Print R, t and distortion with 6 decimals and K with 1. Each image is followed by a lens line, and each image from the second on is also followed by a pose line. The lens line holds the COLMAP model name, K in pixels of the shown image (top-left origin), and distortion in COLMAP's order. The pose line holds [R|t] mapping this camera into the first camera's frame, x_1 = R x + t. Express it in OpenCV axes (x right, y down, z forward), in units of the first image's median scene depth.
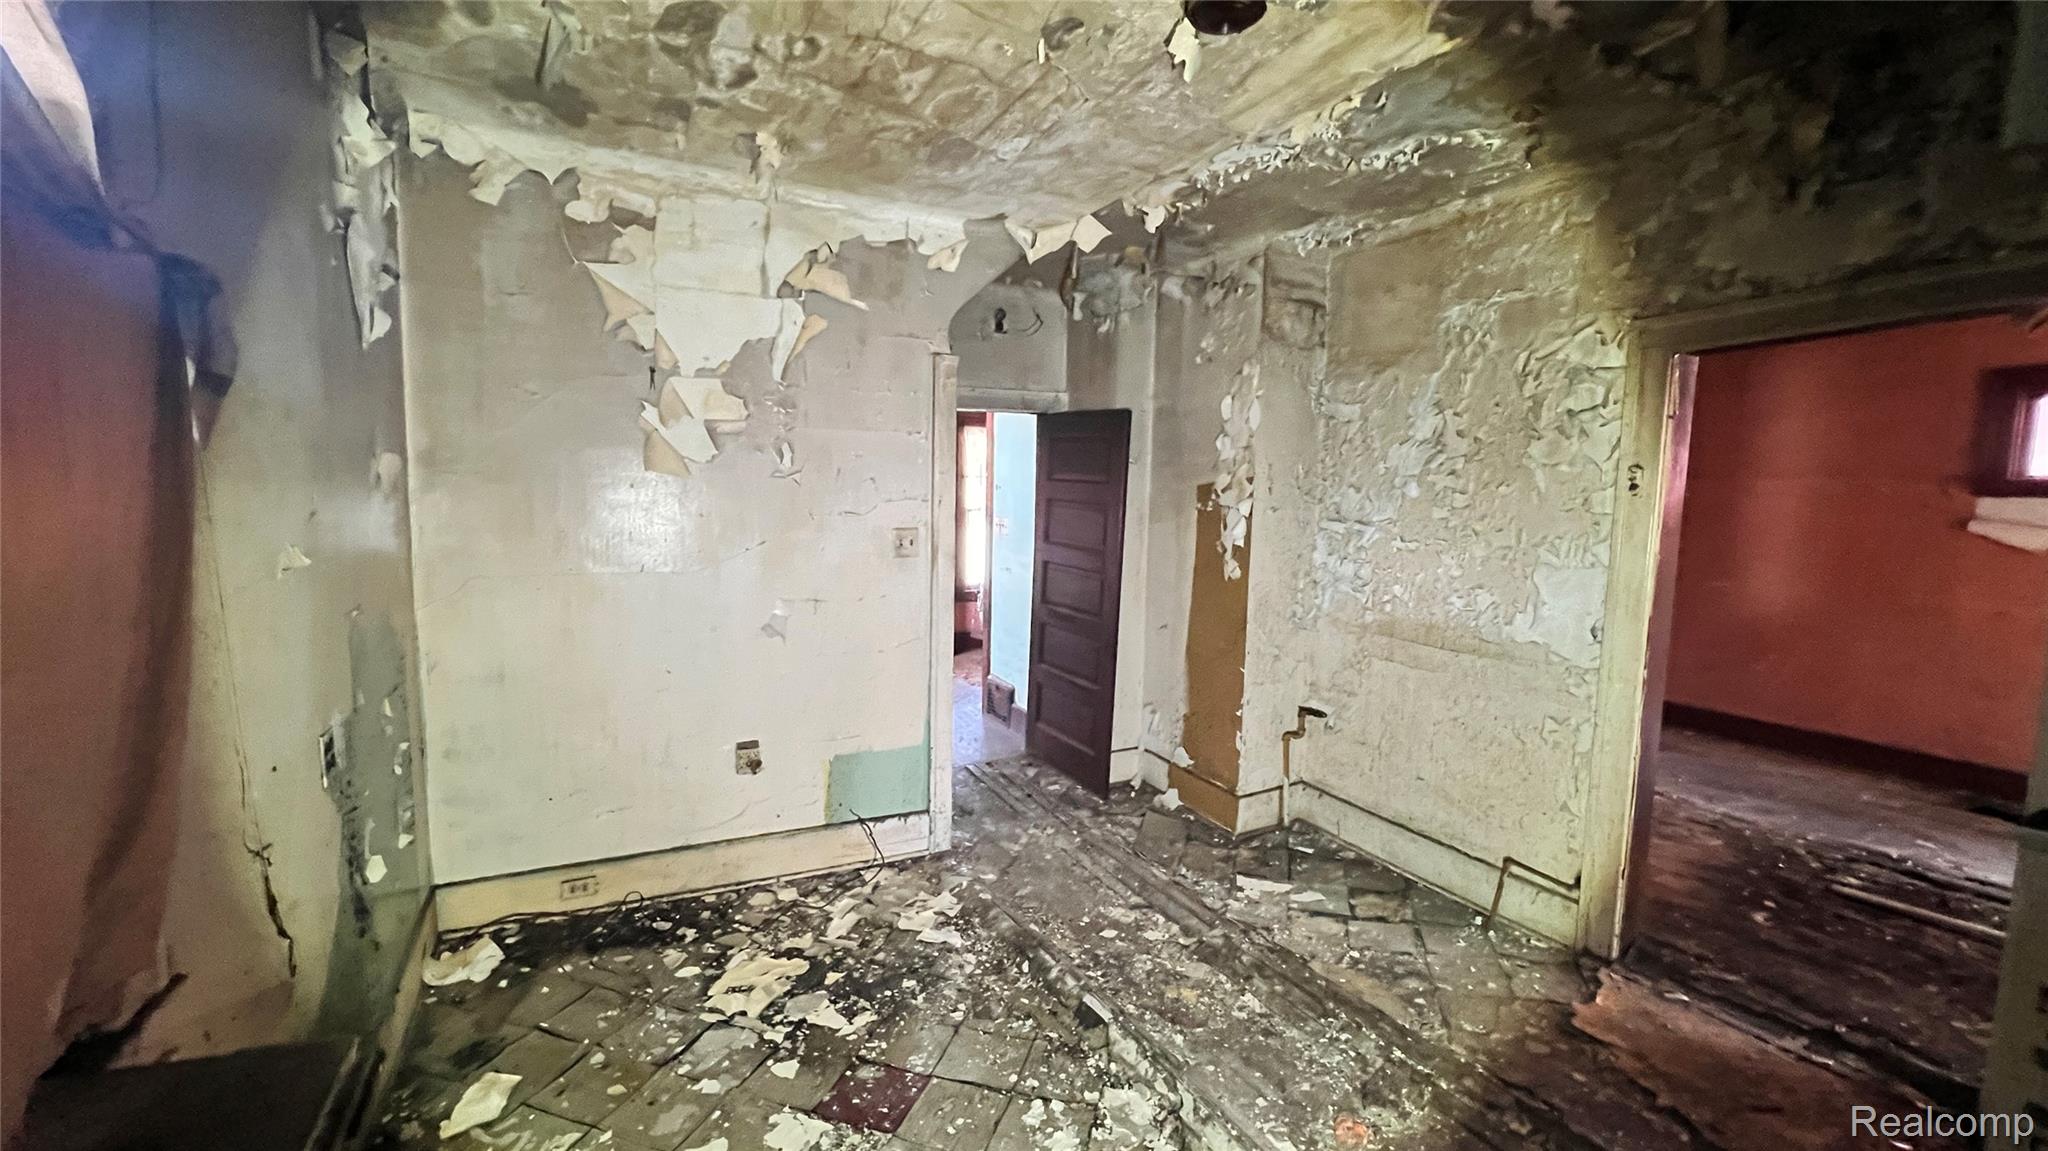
lens RADIAL K [[819.9, 0, 1018.3], [0, 819.9, 573.6], [0, 0, 1]] dist [-0.003053, 0.000382]
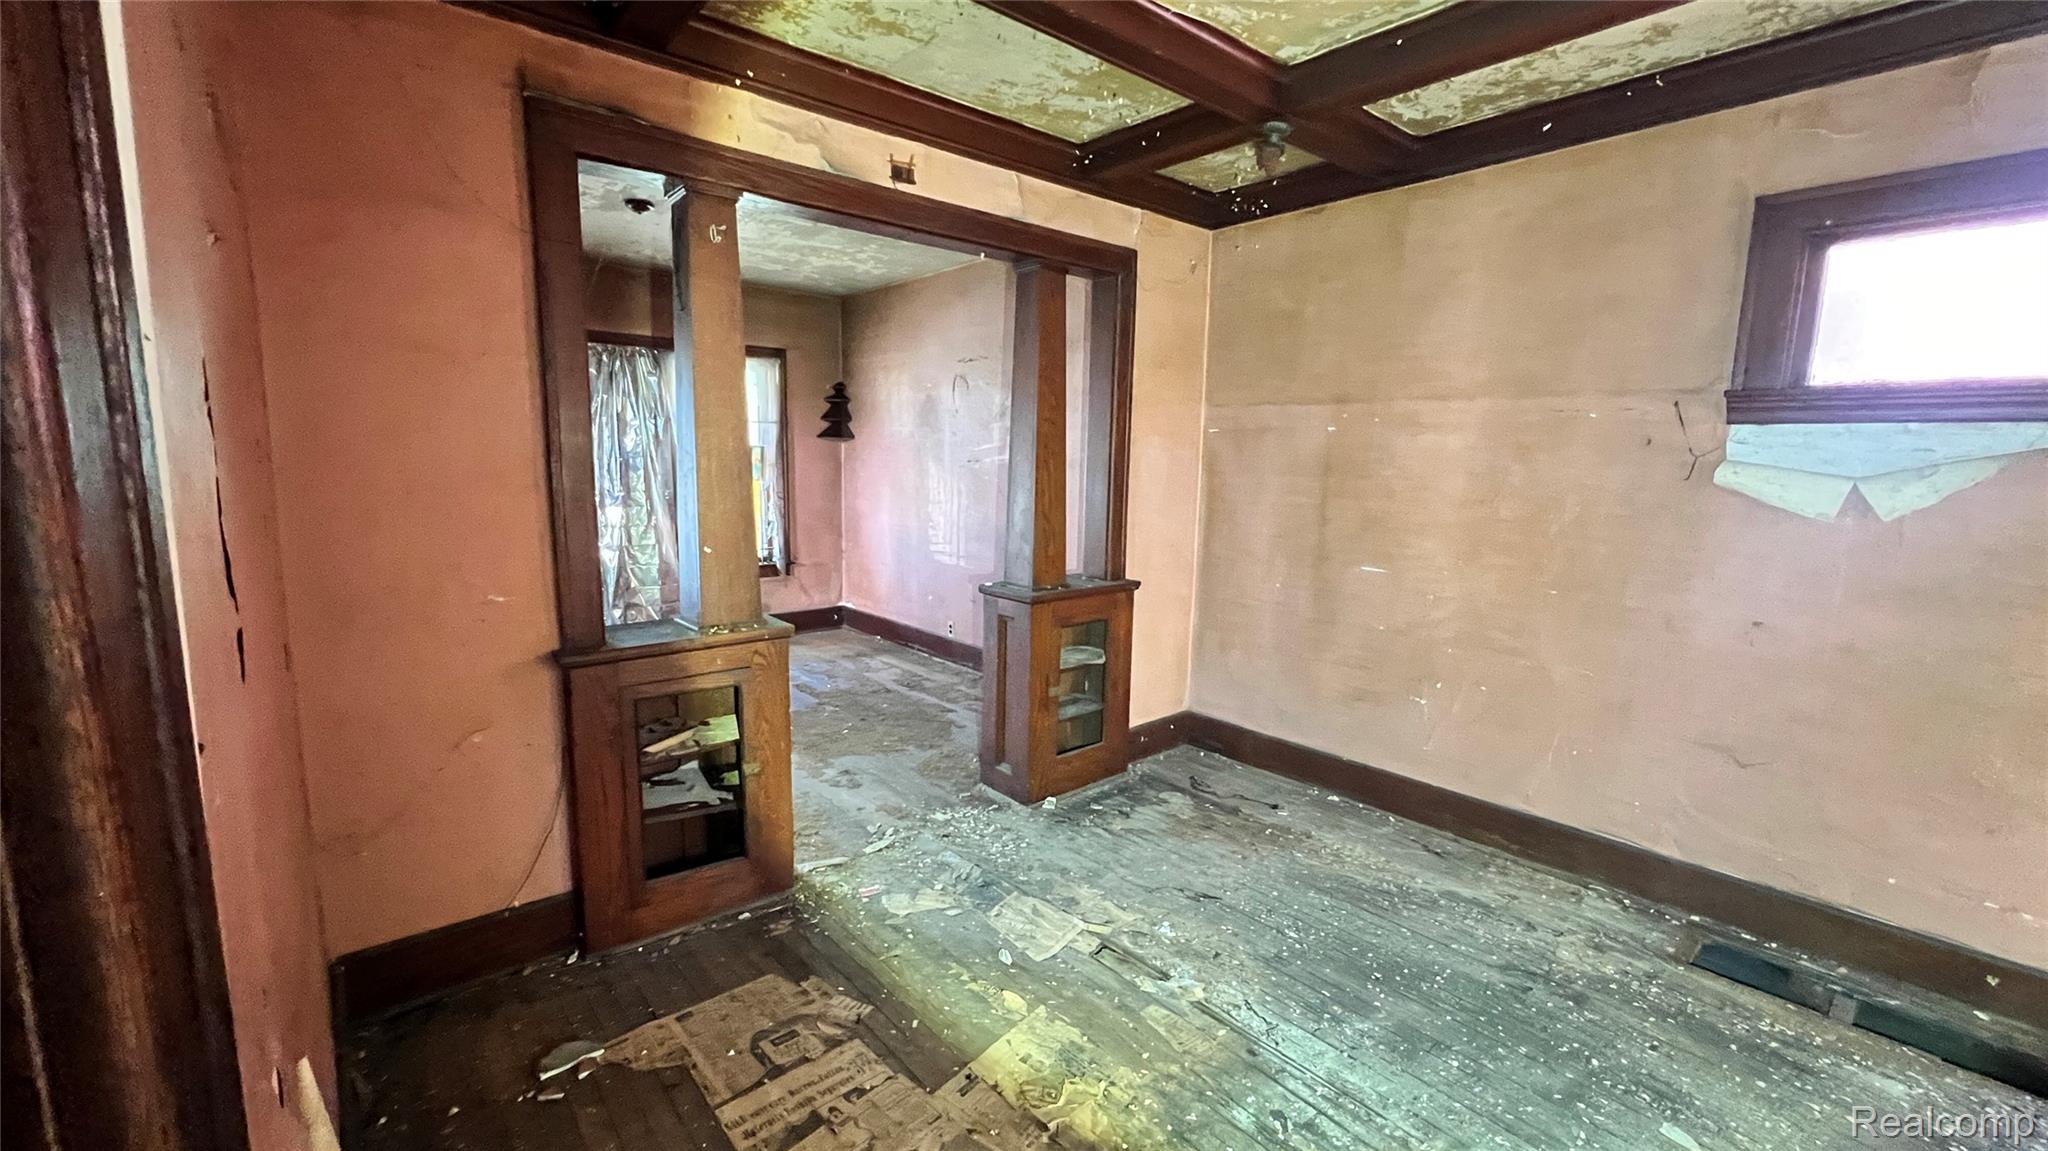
lens RADIAL K [[819.9, 0, 1022.9], [0, 819.9, 572.3], [0, 0, 1]] dist [-0.003053, 0.000382]
pose [[0.969912, -0.034734, 0.240964, 0.683026], [0.021466, 0.998116, 0.057471, -0.041100], [-0.242506, -0.050569, 0.968831, 0.696130]]
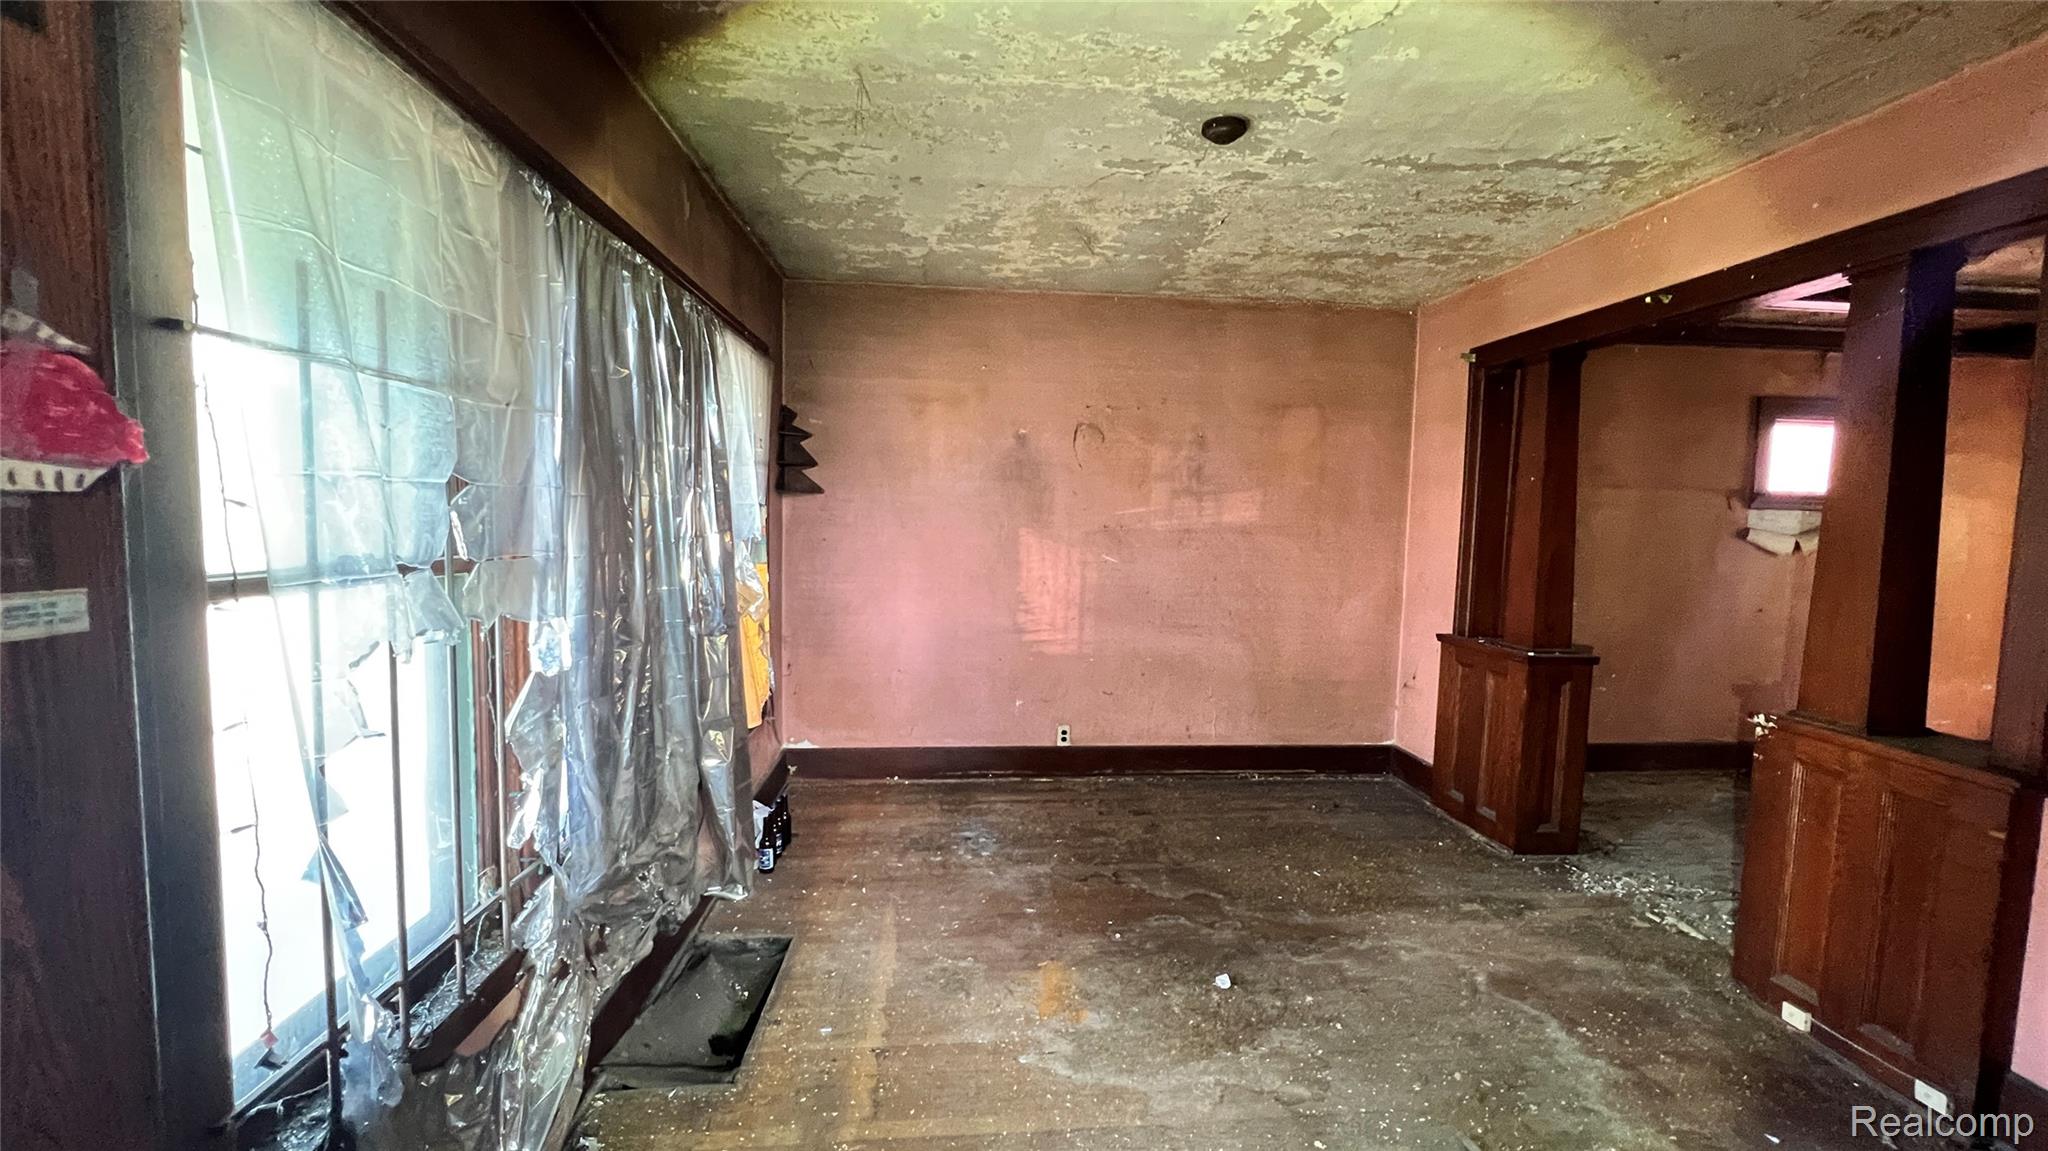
lens RADIAL K [[819.9, 0, 1023.7], [0, 819.9, 574.2], [0, 0, 1]] dist [-0.003053, 0.000382]
pose [[0.372108, -0.076529, 0.925029, -0.307156], [0.071053, 0.996020, 0.053819, -0.171920], [-0.925466, 0.045700, 0.376065, 1.895097]]
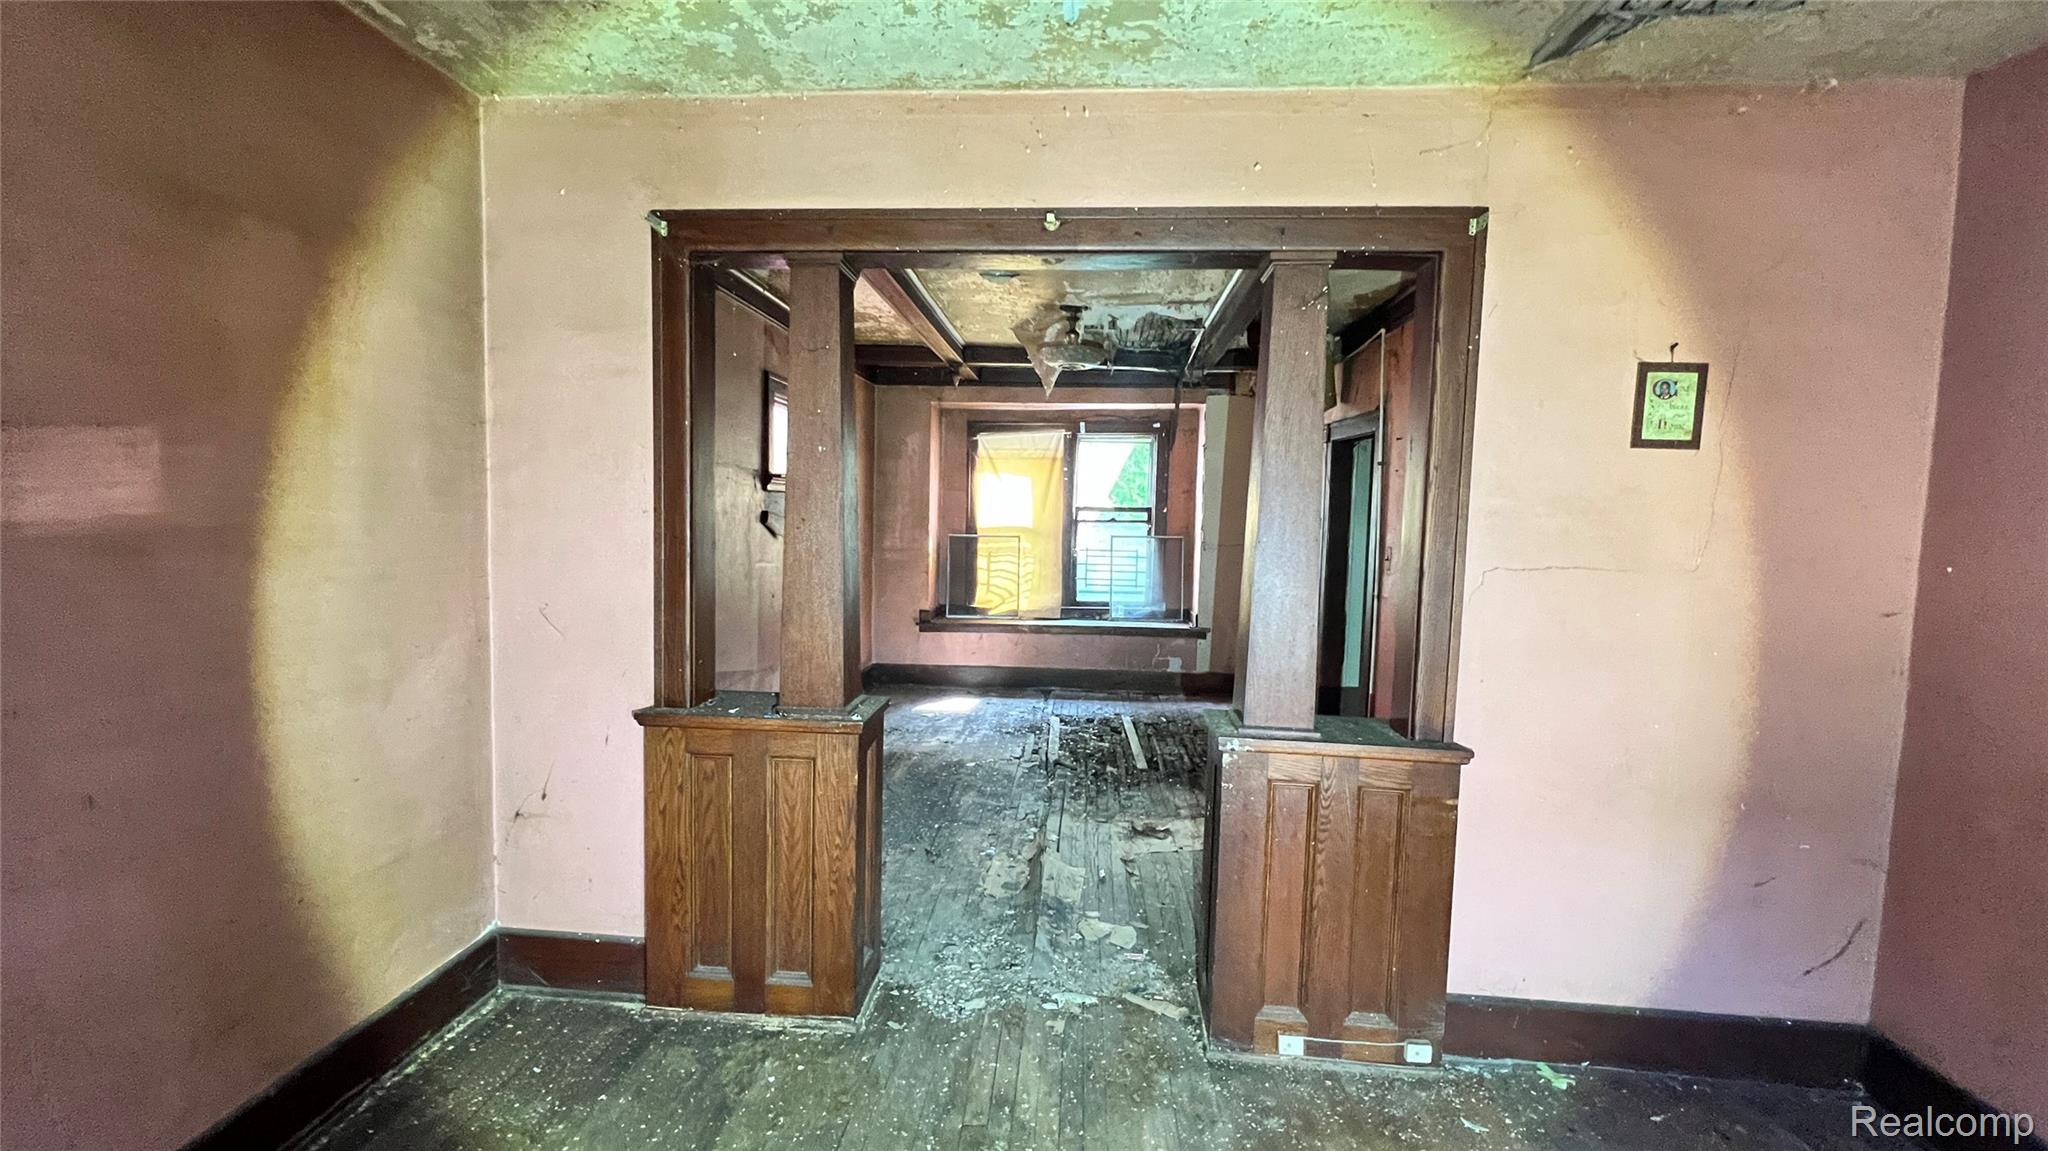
lens RADIAL K [[819.9, 0, 1018.5], [0, 819.9, 570.4], [0, 0, 1]] dist [-0.003053, 0.000382]
pose [[-0.854619, -0.074968, 0.513816, 0.429184], [0.008914, 0.987259, 0.158872, -0.197634], [-0.519179, 0.140355, -0.843062, 2.183649]]
